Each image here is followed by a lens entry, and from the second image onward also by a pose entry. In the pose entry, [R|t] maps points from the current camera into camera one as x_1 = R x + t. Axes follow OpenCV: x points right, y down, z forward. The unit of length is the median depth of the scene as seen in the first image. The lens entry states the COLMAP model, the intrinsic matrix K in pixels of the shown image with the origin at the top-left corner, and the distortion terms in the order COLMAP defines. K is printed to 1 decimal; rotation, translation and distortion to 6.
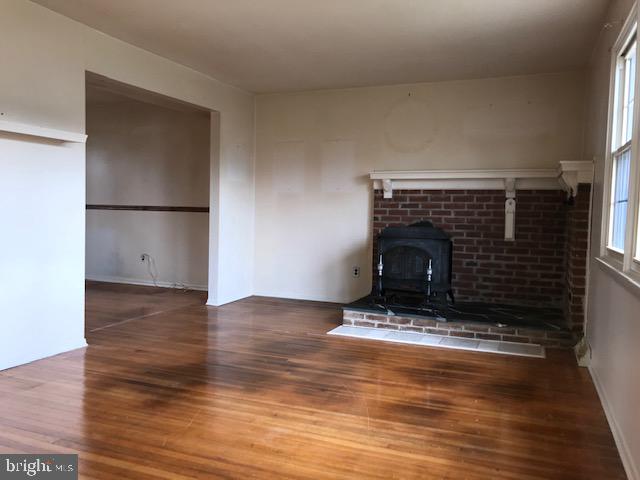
lens RADIAL K [[515.2, 0, 320.0], [0, 515.2, 240.0], [0, 0, 1]] dist [0.085712, -0.108773]
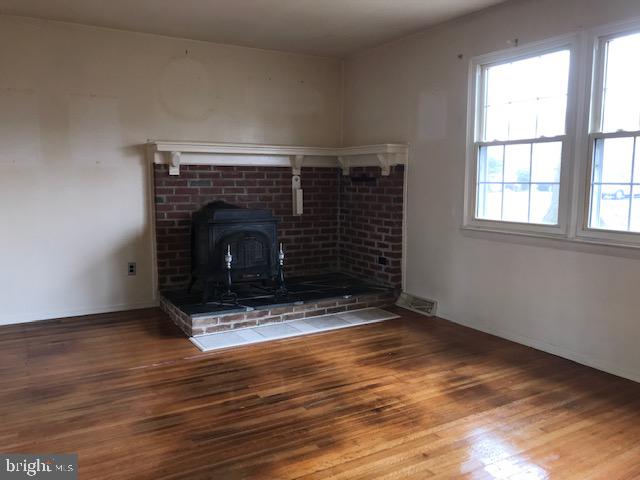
lens RADIAL K [[515.2, 0, 320.0], [0, 515.2, 240.0], [0, 0, 1]] dist [0.085712, -0.108773]
pose [[0.615769, -0.113444, 0.779717, -0.427816], [0.053374, 0.993313, 0.102370, -0.054788], [-0.786117, -0.021420, 0.617707, 0.328968]]
